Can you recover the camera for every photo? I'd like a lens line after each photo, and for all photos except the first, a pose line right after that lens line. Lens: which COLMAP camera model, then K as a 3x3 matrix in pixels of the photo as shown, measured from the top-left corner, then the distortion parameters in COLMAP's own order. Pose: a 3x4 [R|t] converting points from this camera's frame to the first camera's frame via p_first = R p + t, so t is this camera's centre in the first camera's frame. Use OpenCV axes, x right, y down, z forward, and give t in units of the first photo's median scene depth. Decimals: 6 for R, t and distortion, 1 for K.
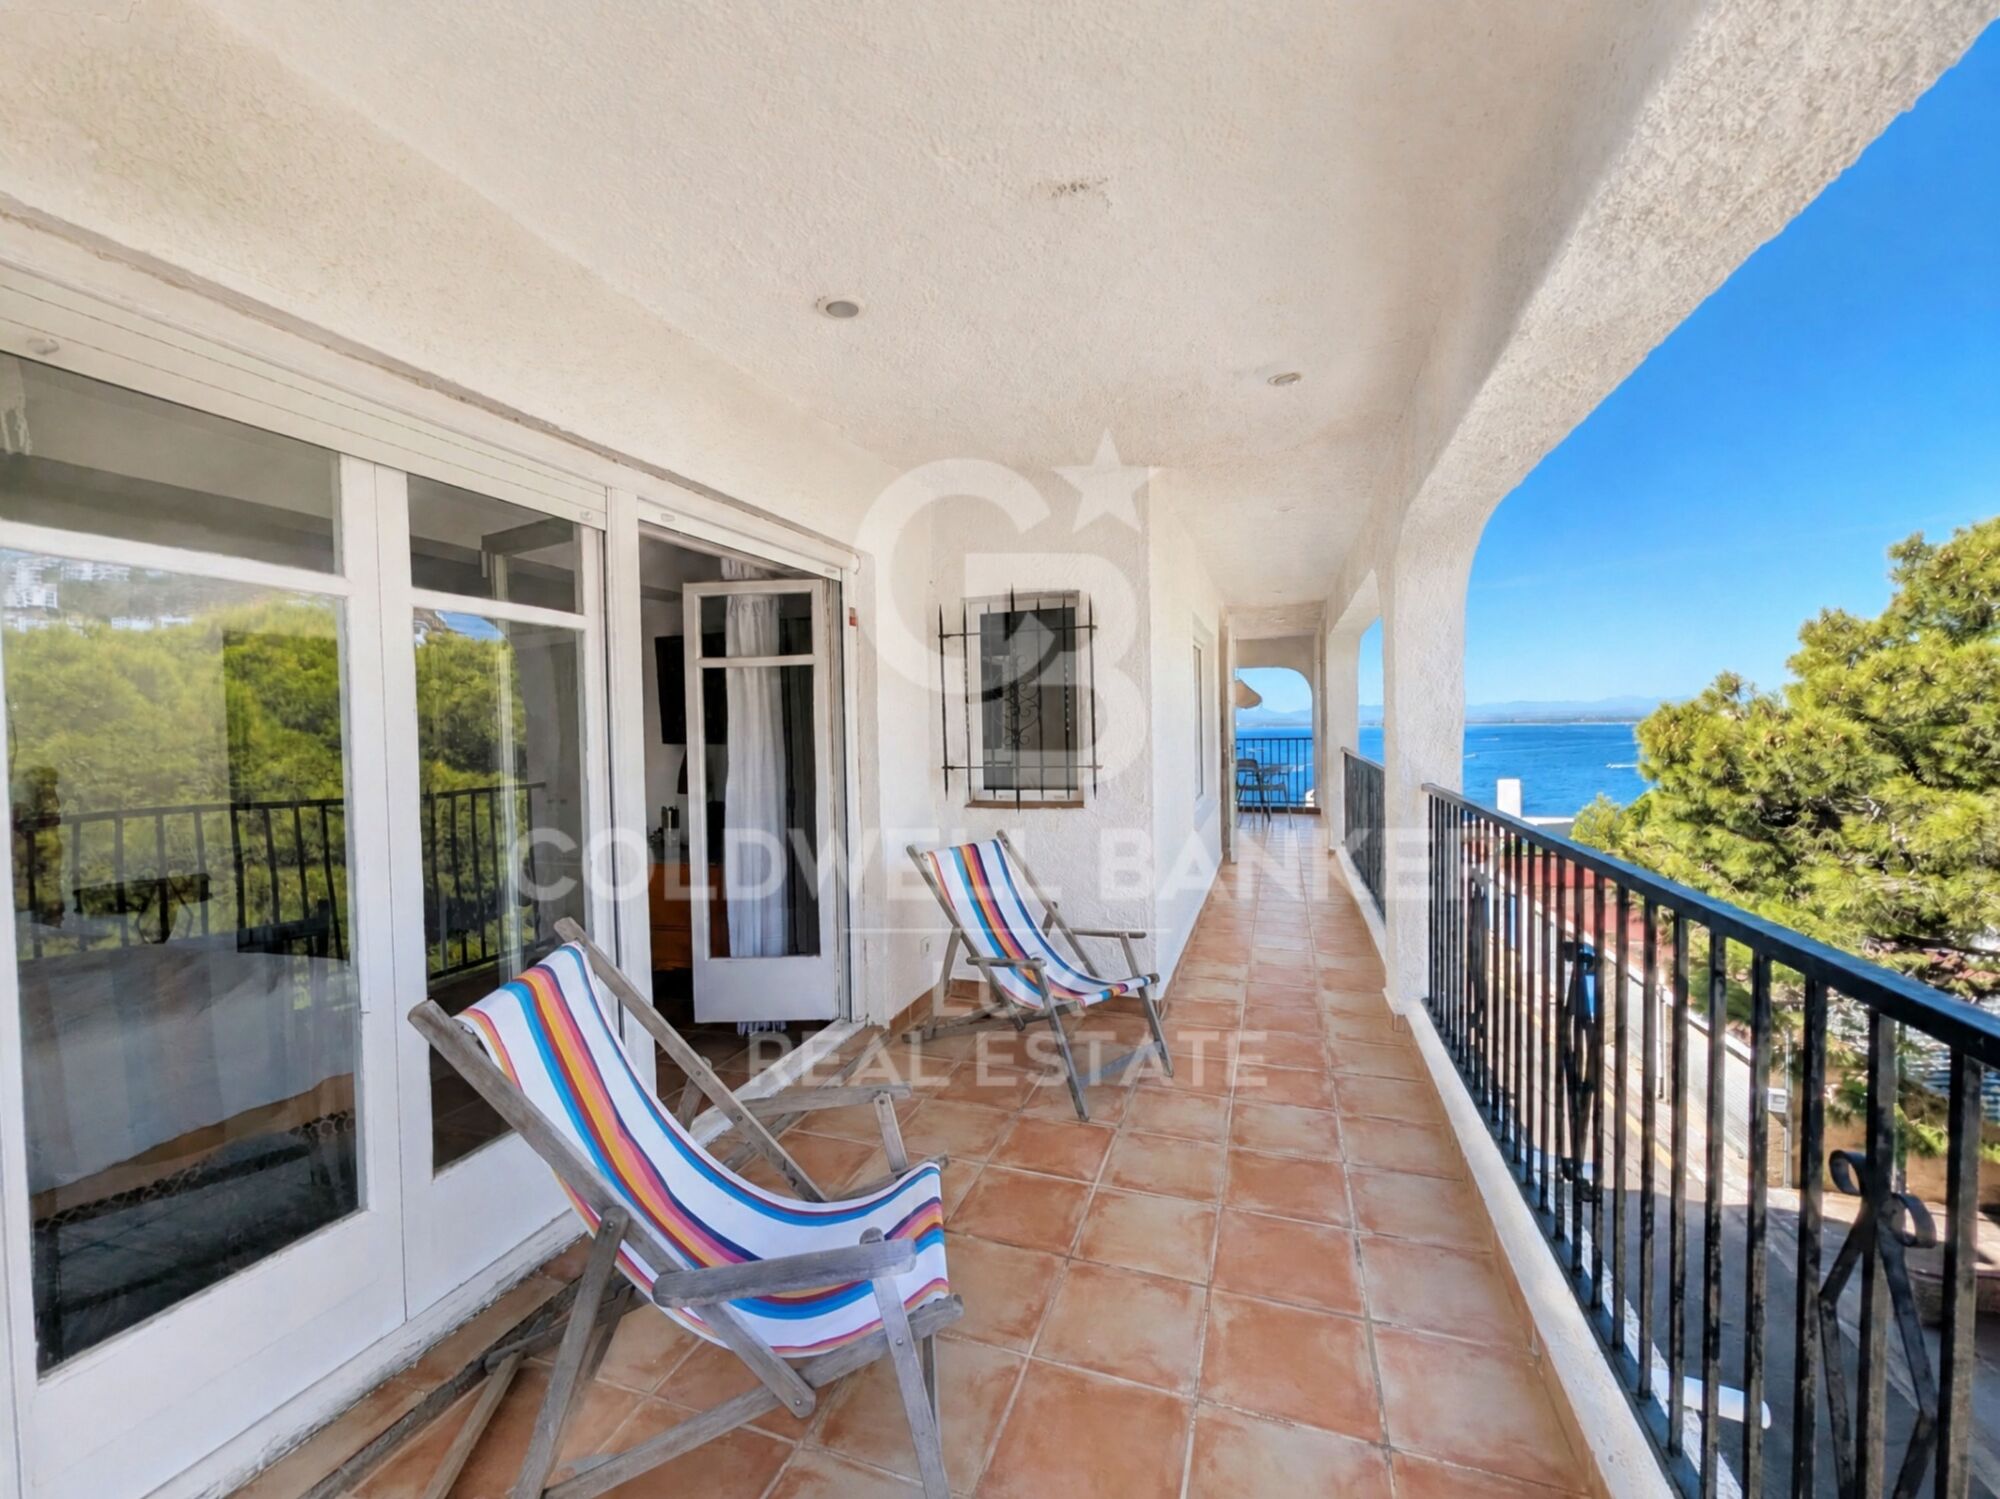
lens RADIAL K [[833.4, 0, 993.6], [0, 833.4, 748.1], [0, 0, 1]] dist [0.001405, 0.000045]
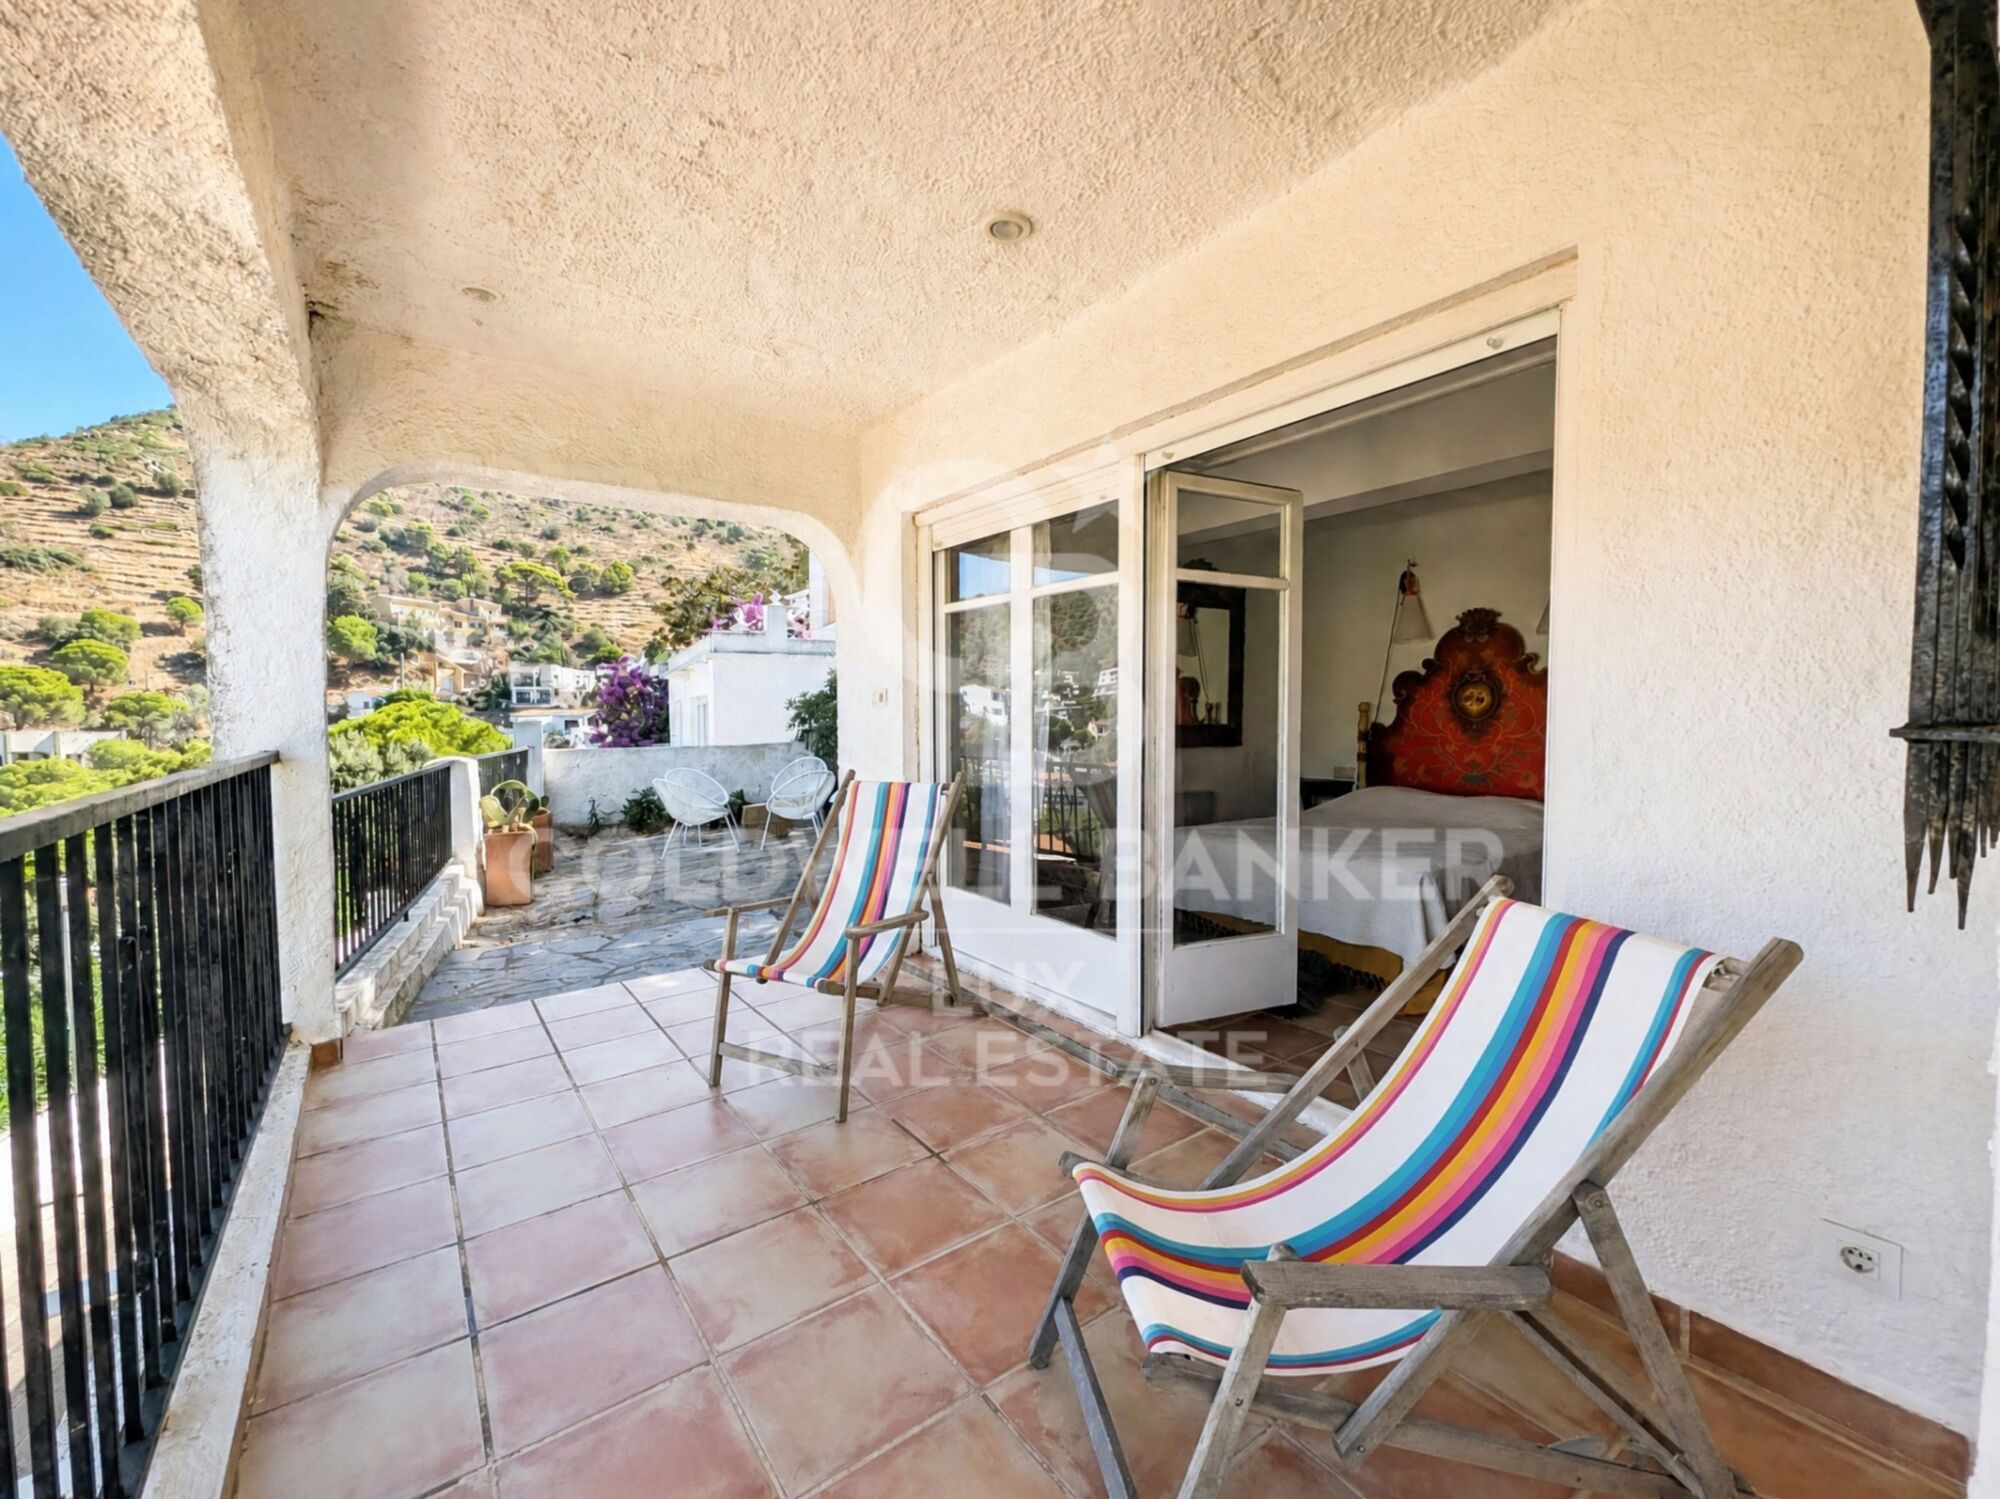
lens RADIAL K [[833.4, 0, 993.6], [0, 833.4, 748.1], [0, 0, 1]] dist [0.001405, 0.000045]
pose [[-0.576000, 0.052840, -0.815740, 0.650791], [-0.002426, 0.997794, 0.066346, 0.029944], [0.817446, 0.040194, -0.574601, 1.538706]]
